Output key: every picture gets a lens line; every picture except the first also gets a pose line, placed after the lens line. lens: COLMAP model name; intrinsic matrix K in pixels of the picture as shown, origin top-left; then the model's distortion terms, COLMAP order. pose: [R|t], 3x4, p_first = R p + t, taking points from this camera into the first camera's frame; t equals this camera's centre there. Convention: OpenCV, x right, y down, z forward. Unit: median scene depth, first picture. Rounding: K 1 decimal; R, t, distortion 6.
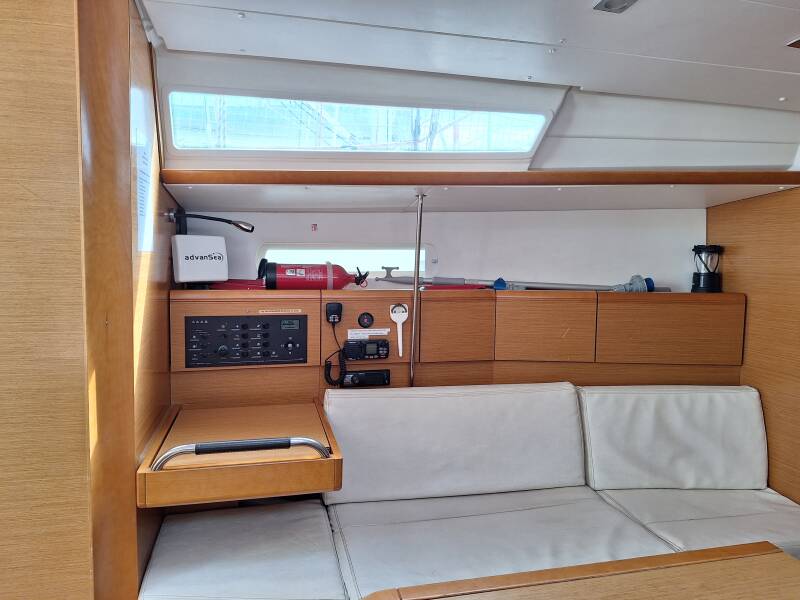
lens RADIAL K [[543.4, 0, 400.0], [0, 543.4, 300.0], [0, 0, 1]] dist [0.094790, -0.114716]
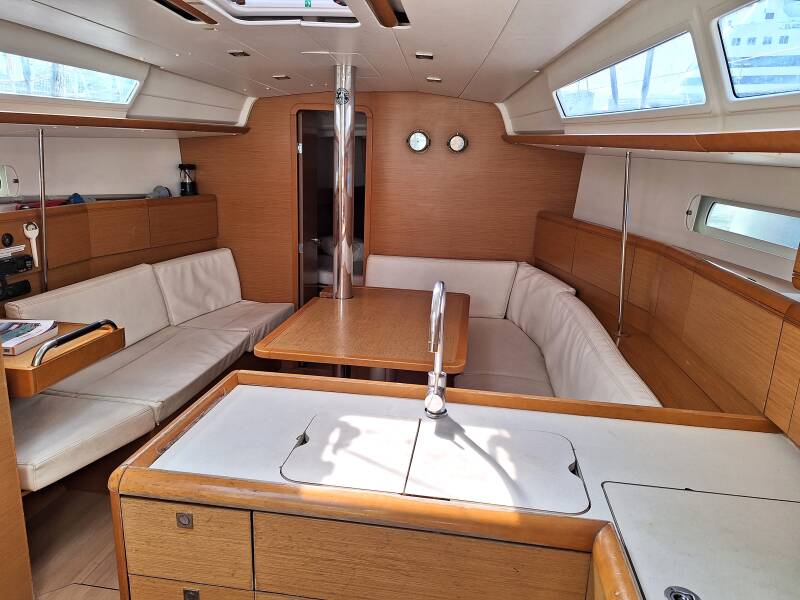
lens RADIAL K [[553.0, 0, 400.0], [0, 553.0, 300.0], [0, 0, 1]] dist [-0.000194, 0.000237]
pose [[0.370920, -0.232836, 0.899002, -0.812285], [0.039329, 0.971129, 0.235290, -0.078754], [-0.927831, -0.051917, 0.369369, -0.185753]]
